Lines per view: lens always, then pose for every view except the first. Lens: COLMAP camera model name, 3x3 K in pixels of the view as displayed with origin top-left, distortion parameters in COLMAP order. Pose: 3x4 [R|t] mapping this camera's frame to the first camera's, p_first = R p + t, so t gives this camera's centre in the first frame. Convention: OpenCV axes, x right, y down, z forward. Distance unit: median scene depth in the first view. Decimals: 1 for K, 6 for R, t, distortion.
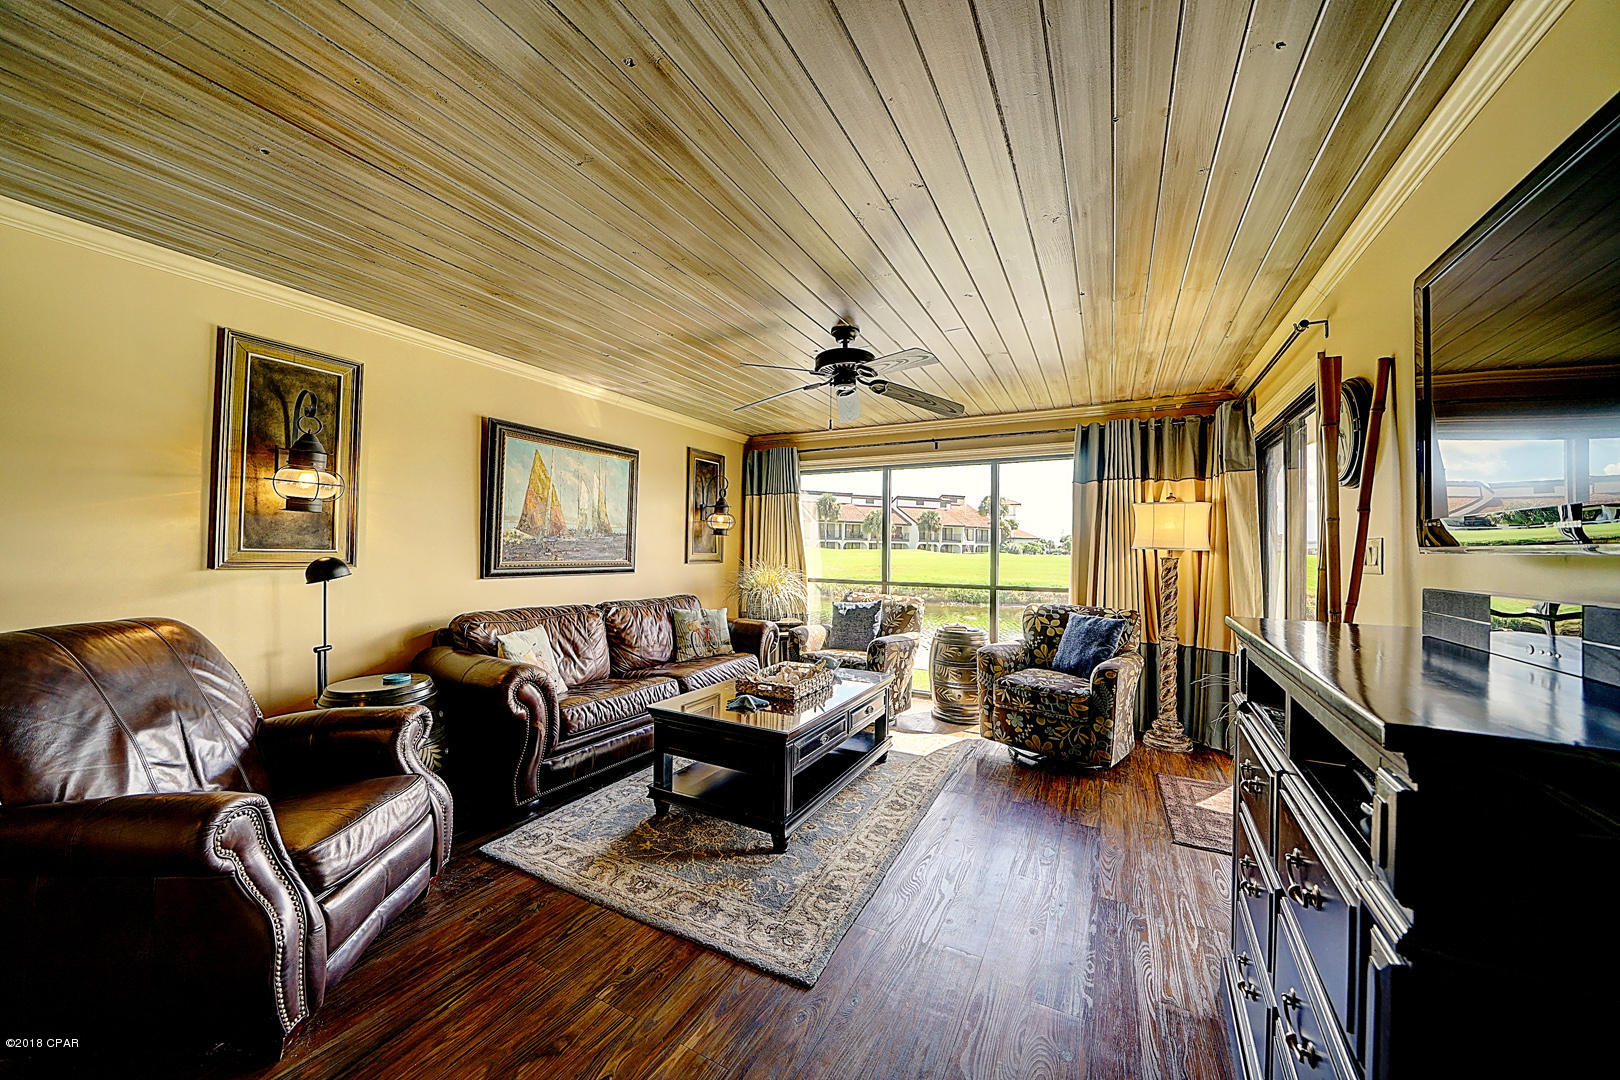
lens RADIAL K [[561.9, 0, 812.7], [0, 561.9, 541.8], [0, 0, 1]] dist [-0.024366, 0.001808]
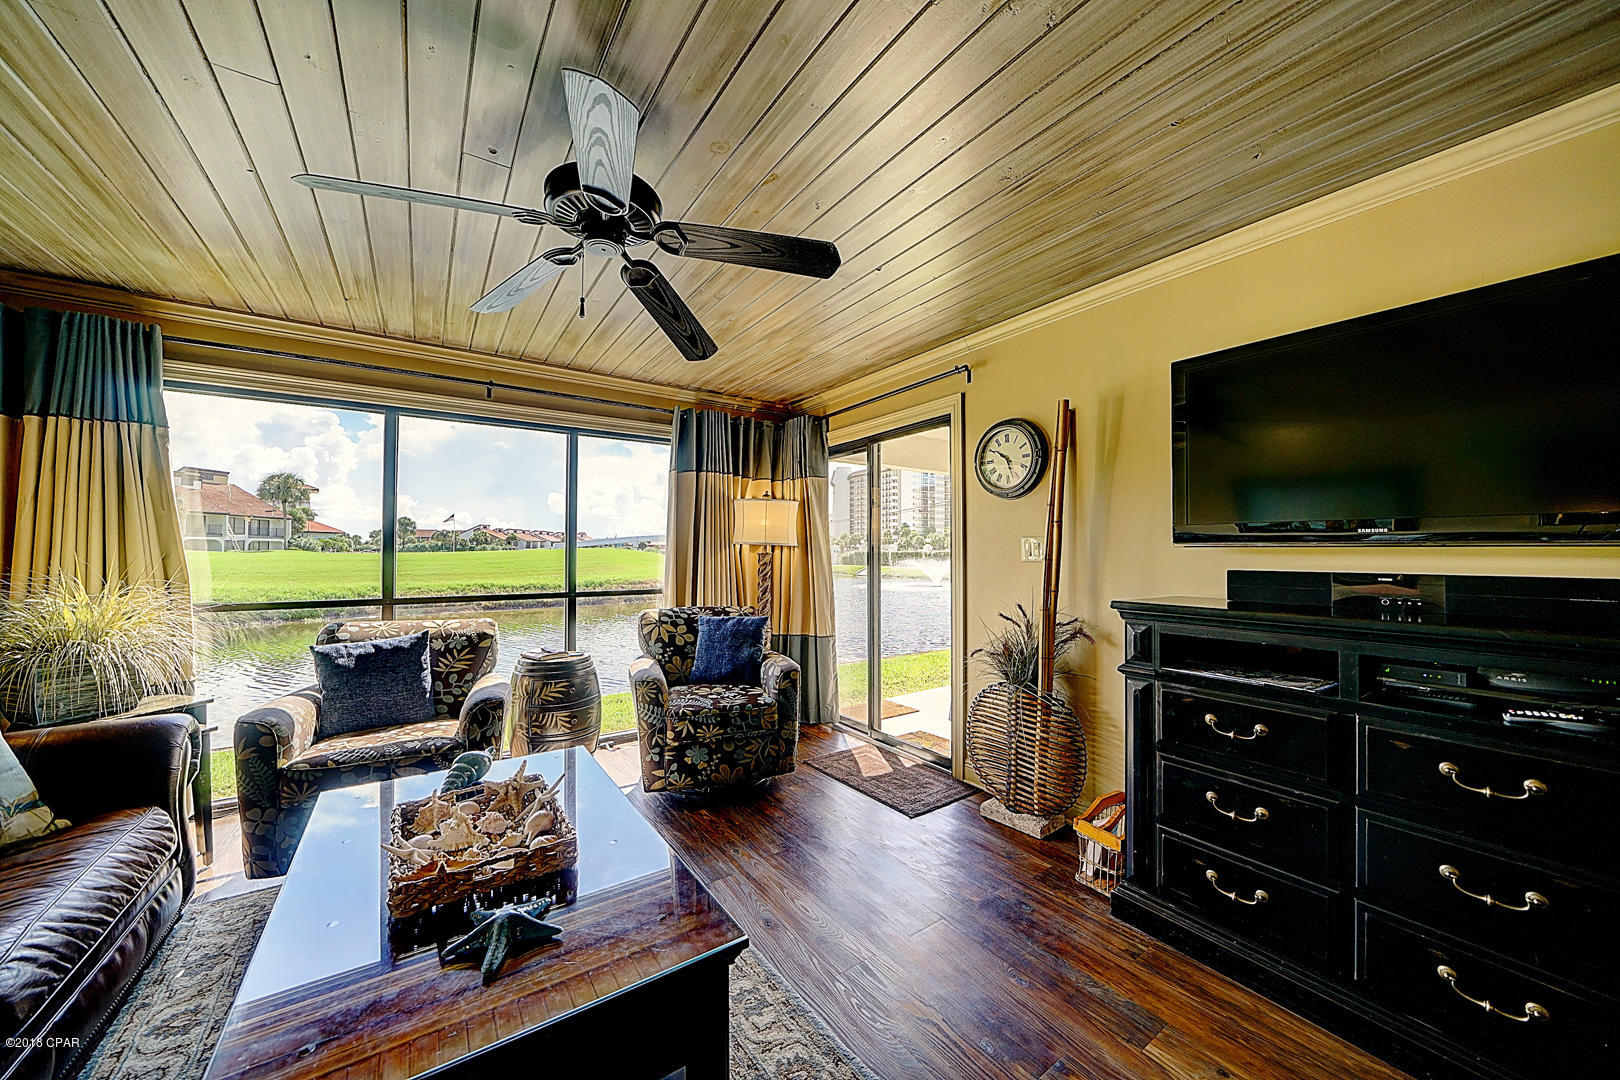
lens RADIAL K [[561.9, 0, 809.4], [0, 561.9, 543.0], [0, 0, 1]] dist [-0.024366, 0.001808]
pose [[0.454803, 0.002960, 0.890587, -0.264648], [-0.010565, 0.999942, 0.002072, 0.007210], [-0.890530, -0.010351, 0.454807, 0.449361]]
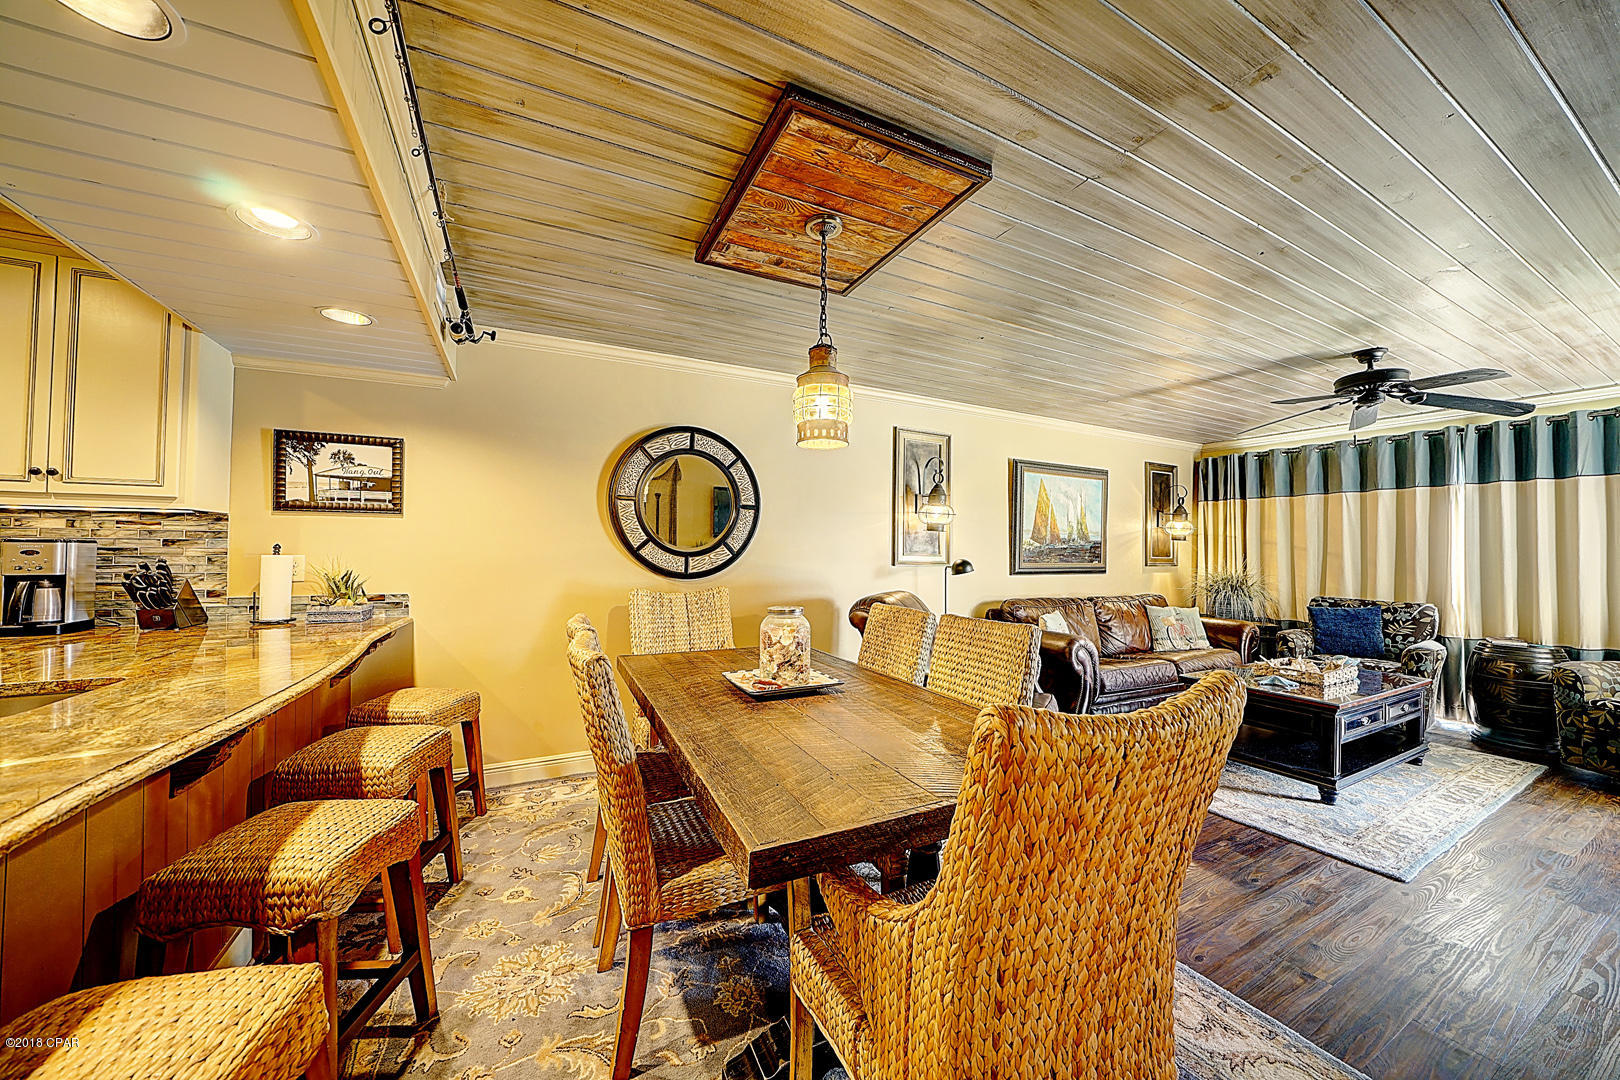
lens RADIAL K [[561.9, 0, 807.6], [0, 561.9, 541.4], [0, 0, 1]] dist [-0.024366, 0.001808]
pose [[0.816638, -0.013999, -0.576981, -0.177636], [0.009629, 0.999897, -0.010633, -0.007316], [0.577070, 0.003128, 0.816689, -0.386210]]
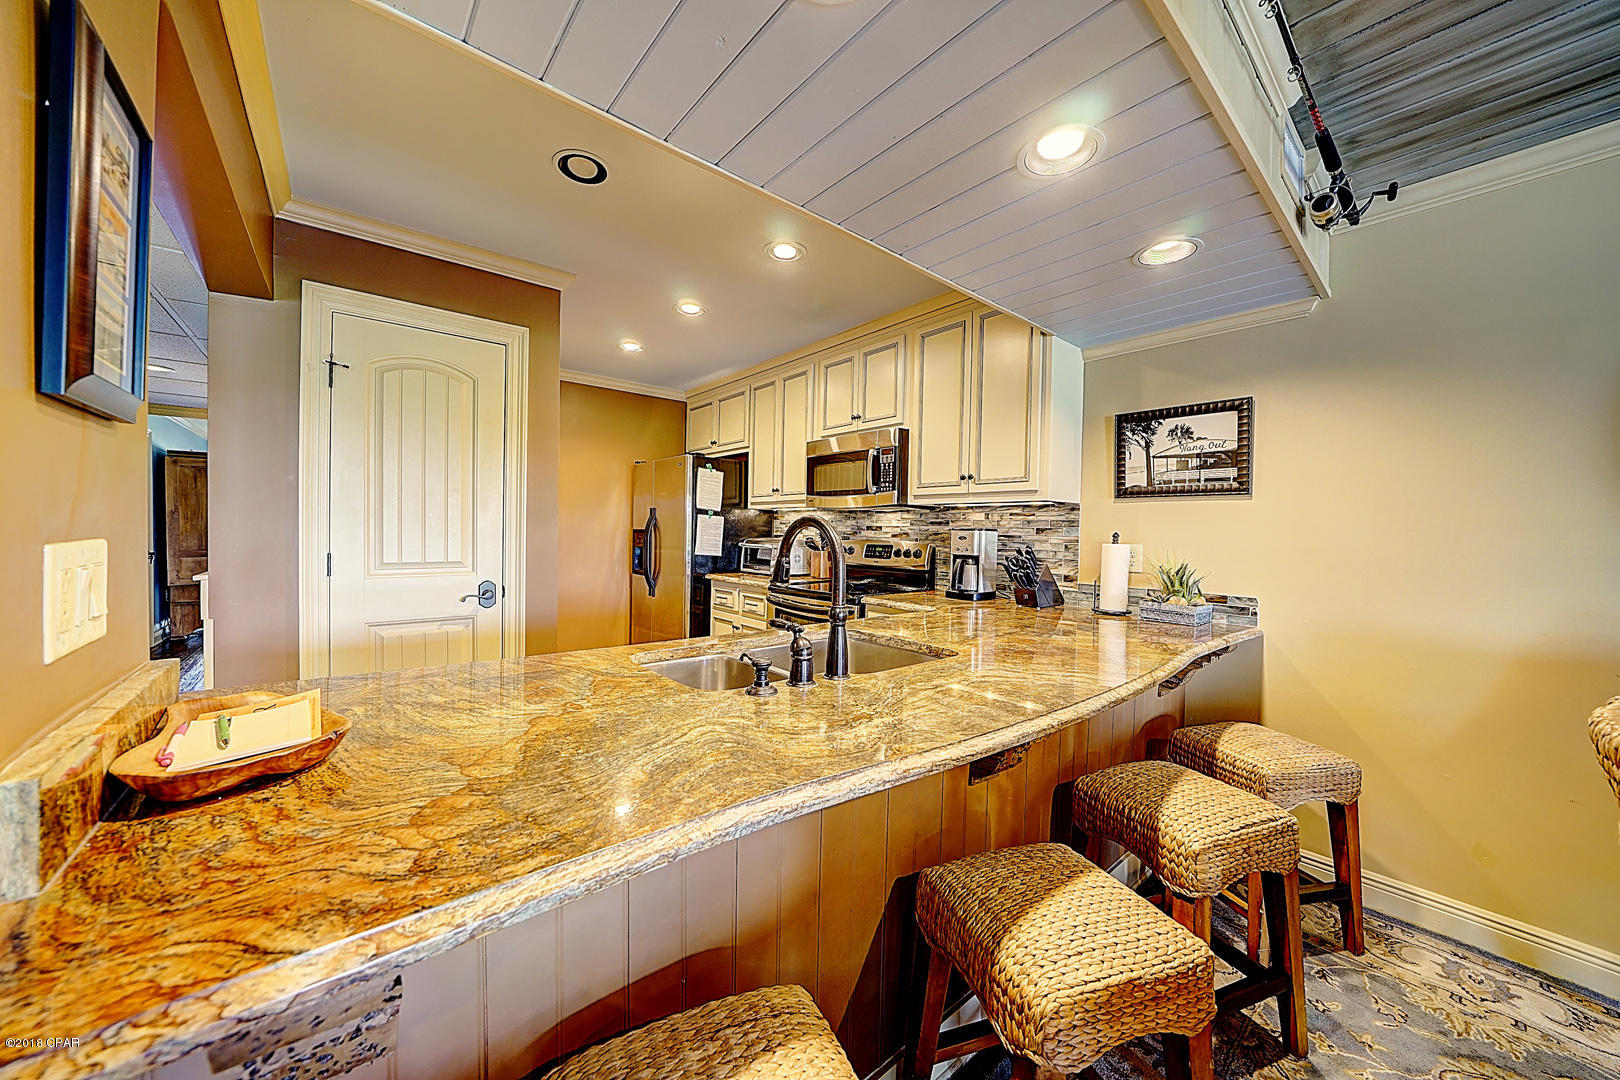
lens RADIAL K [[561.9, 0, 808.8], [0, 561.9, 541.3], [0, 0, 1]] dist [-0.024366, 0.001808]
pose [[-0.378534, 0.001509, -0.925586, -0.344876], [-0.008015, 0.999956, 0.004908, -0.007558], [0.925553, 0.009277, -0.378506, -0.298519]]
